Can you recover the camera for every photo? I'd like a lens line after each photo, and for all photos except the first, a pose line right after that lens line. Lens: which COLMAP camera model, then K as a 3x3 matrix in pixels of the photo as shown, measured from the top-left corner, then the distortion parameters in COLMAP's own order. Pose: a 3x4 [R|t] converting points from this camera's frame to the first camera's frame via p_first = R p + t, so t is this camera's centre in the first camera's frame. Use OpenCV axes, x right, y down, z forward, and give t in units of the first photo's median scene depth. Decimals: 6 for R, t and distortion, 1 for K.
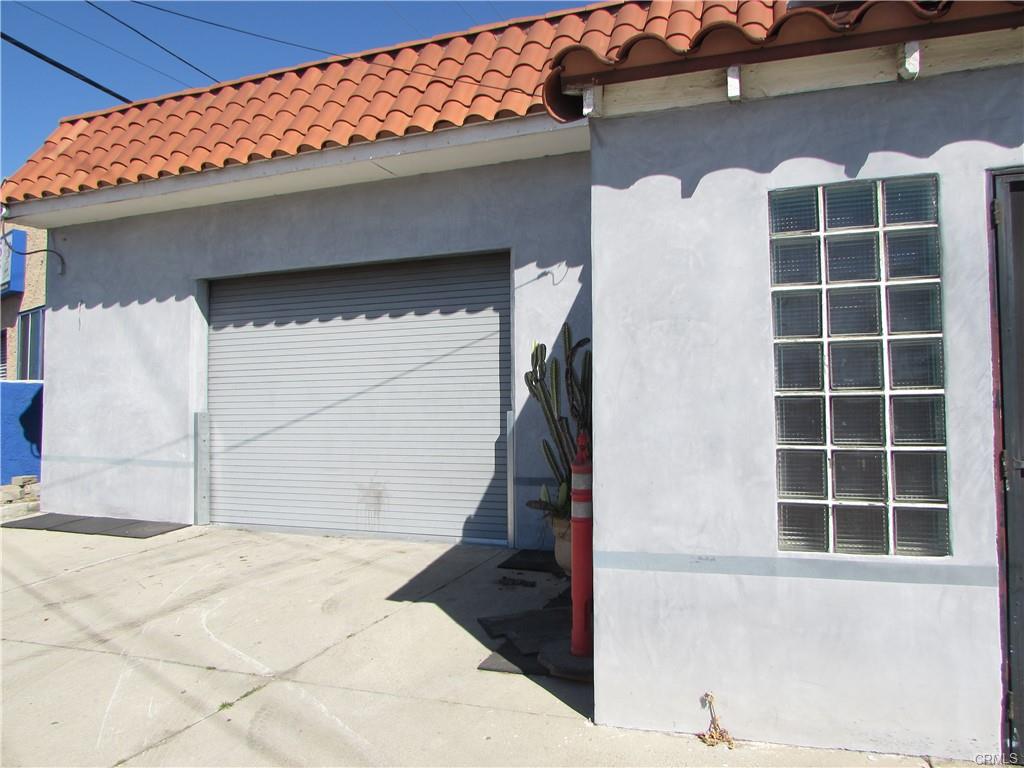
lens RADIAL K [[724.8, 0, 516.7], [0, 724.8, 385.8], [0, 0, 1]] dist [-0.033216, 0.013781]
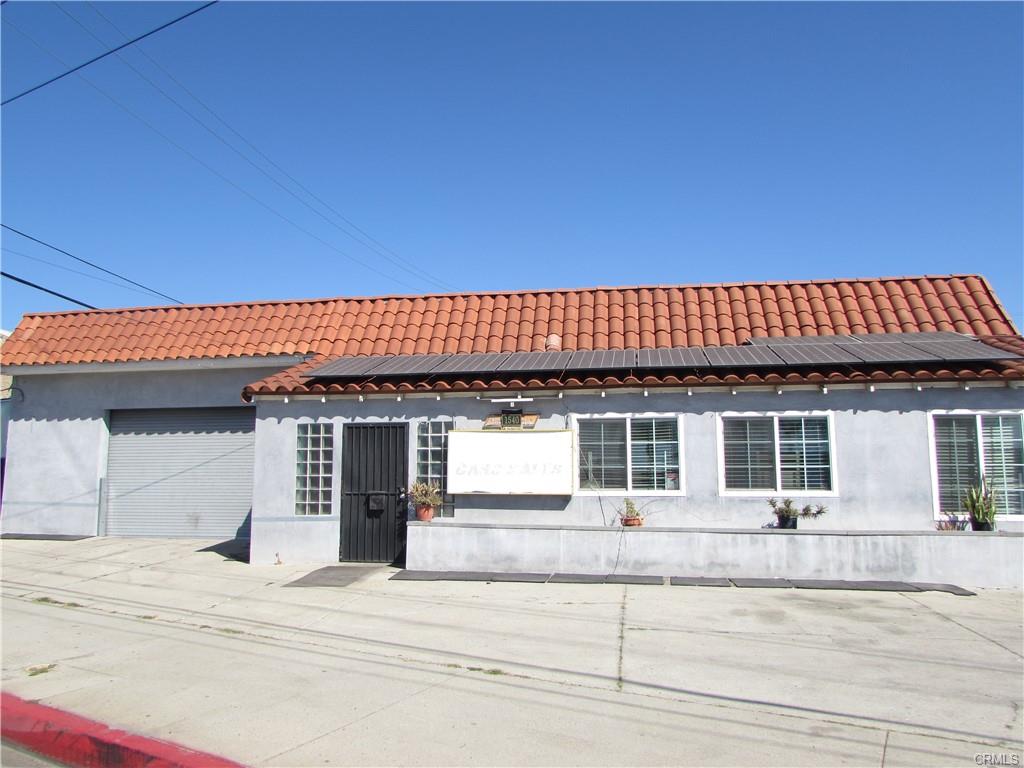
lens RADIAL K [[736.7, 0, 514.2], [0, 736.7, 381.9], [0, 0, 1]] dist [-0.039596, 0.009673]
pose [[0.981060, 0.026486, 0.191883, 0.326886], [-0.008896, 0.995723, -0.091962, -0.062111], [-0.193498, 0.088514, 0.977100, -1.419057]]
